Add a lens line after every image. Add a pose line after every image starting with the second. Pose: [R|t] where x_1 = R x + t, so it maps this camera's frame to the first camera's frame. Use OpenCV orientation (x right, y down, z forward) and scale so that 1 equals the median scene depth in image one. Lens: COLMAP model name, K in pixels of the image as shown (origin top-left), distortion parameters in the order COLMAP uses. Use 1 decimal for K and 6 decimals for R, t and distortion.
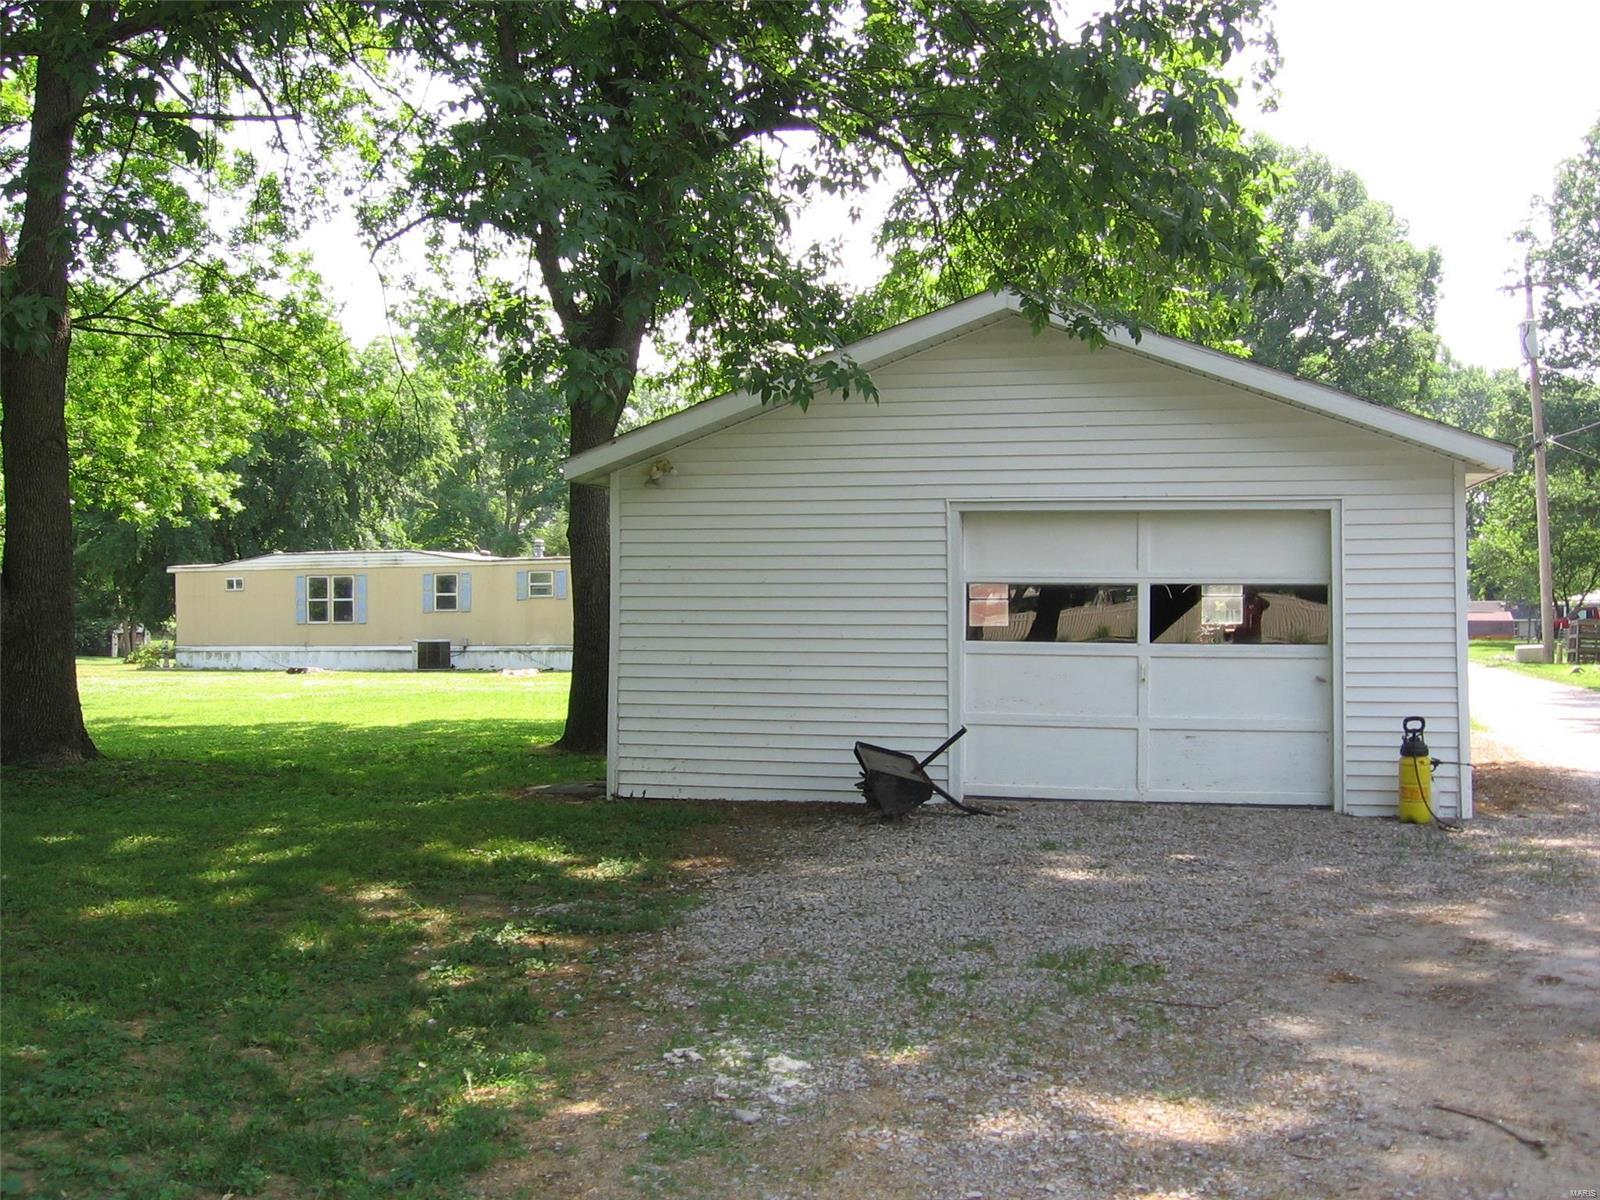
lens RADIAL K [[1686.3, 0, 807.9], [0, 1686.3, 602.5], [0, 0, 1]] dist [-0.126845, 0.064937]
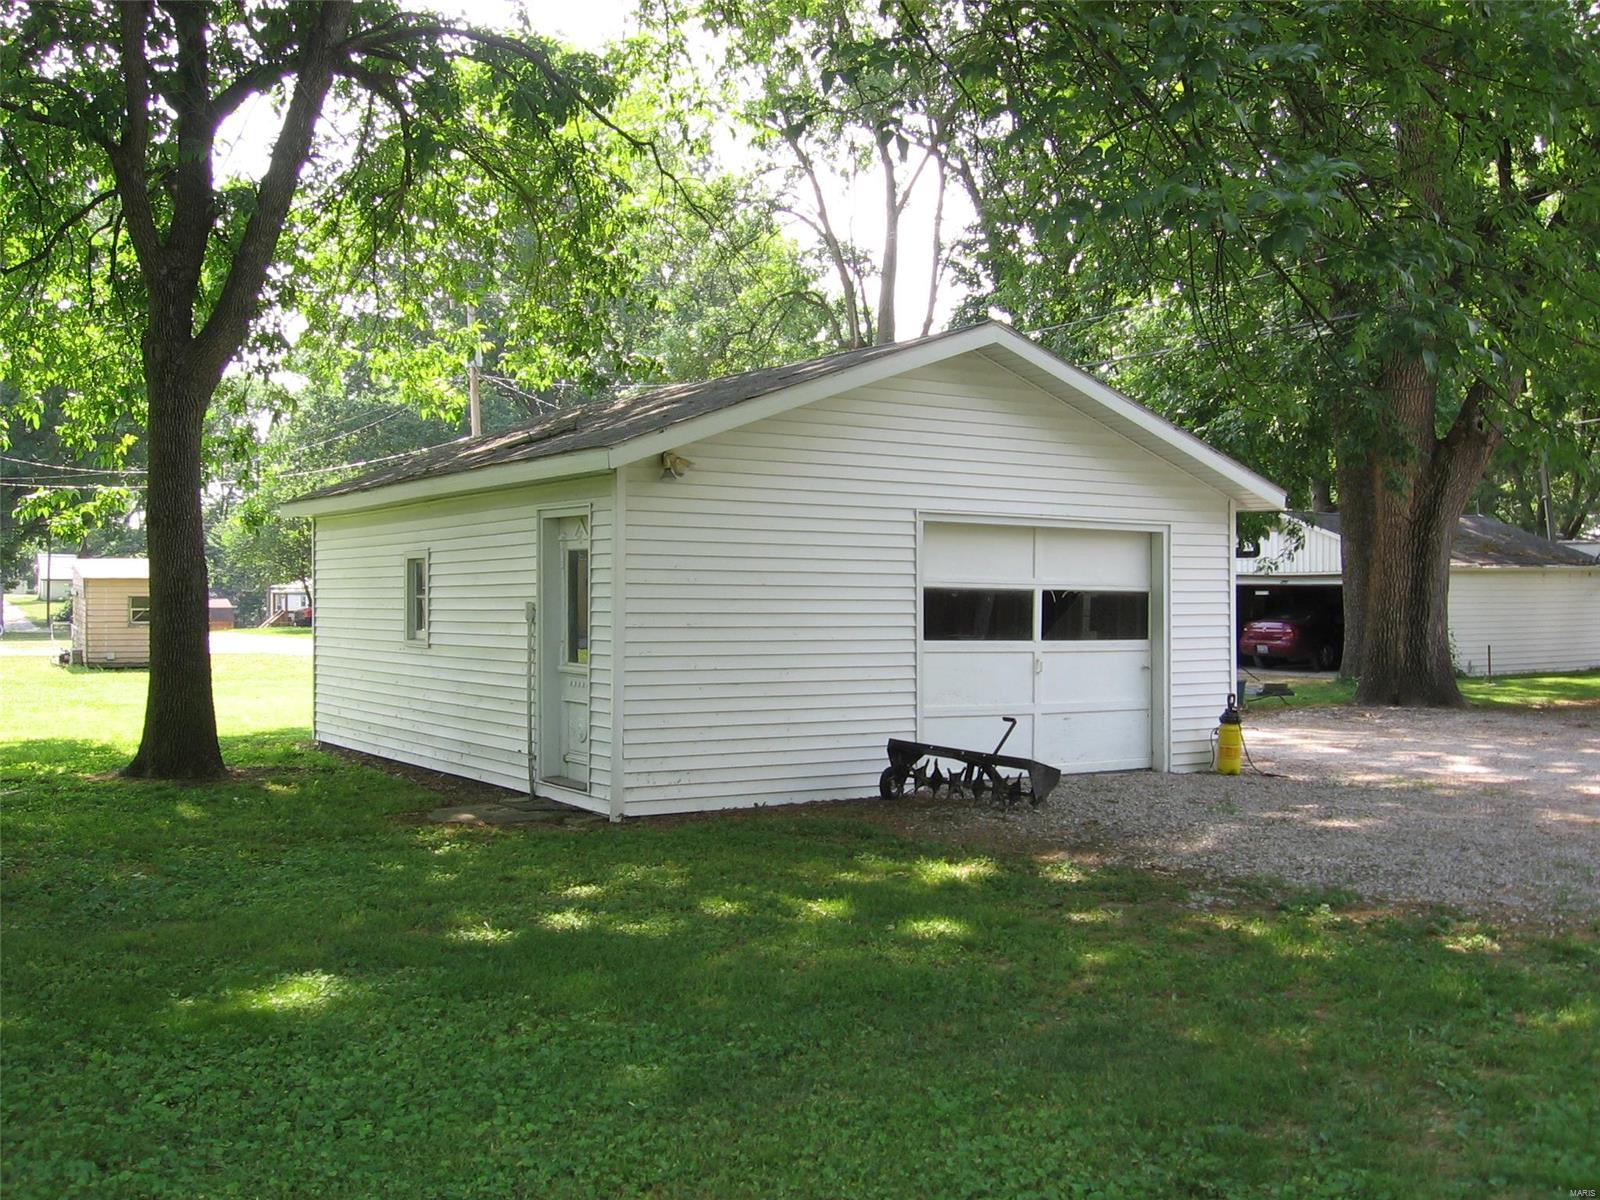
lens RADIAL K [[1686.3, 0, 807.9], [0, 1686.3, 602.5], [0, 0, 1]] dist [-0.126845, 0.064937]
pose [[0.668298, 0.000651, 0.743894, -0.775506], [-0.008347, 0.999943, 0.006623, -0.008579], [-0.743847, -0.010636, 0.668265, 0.336564]]
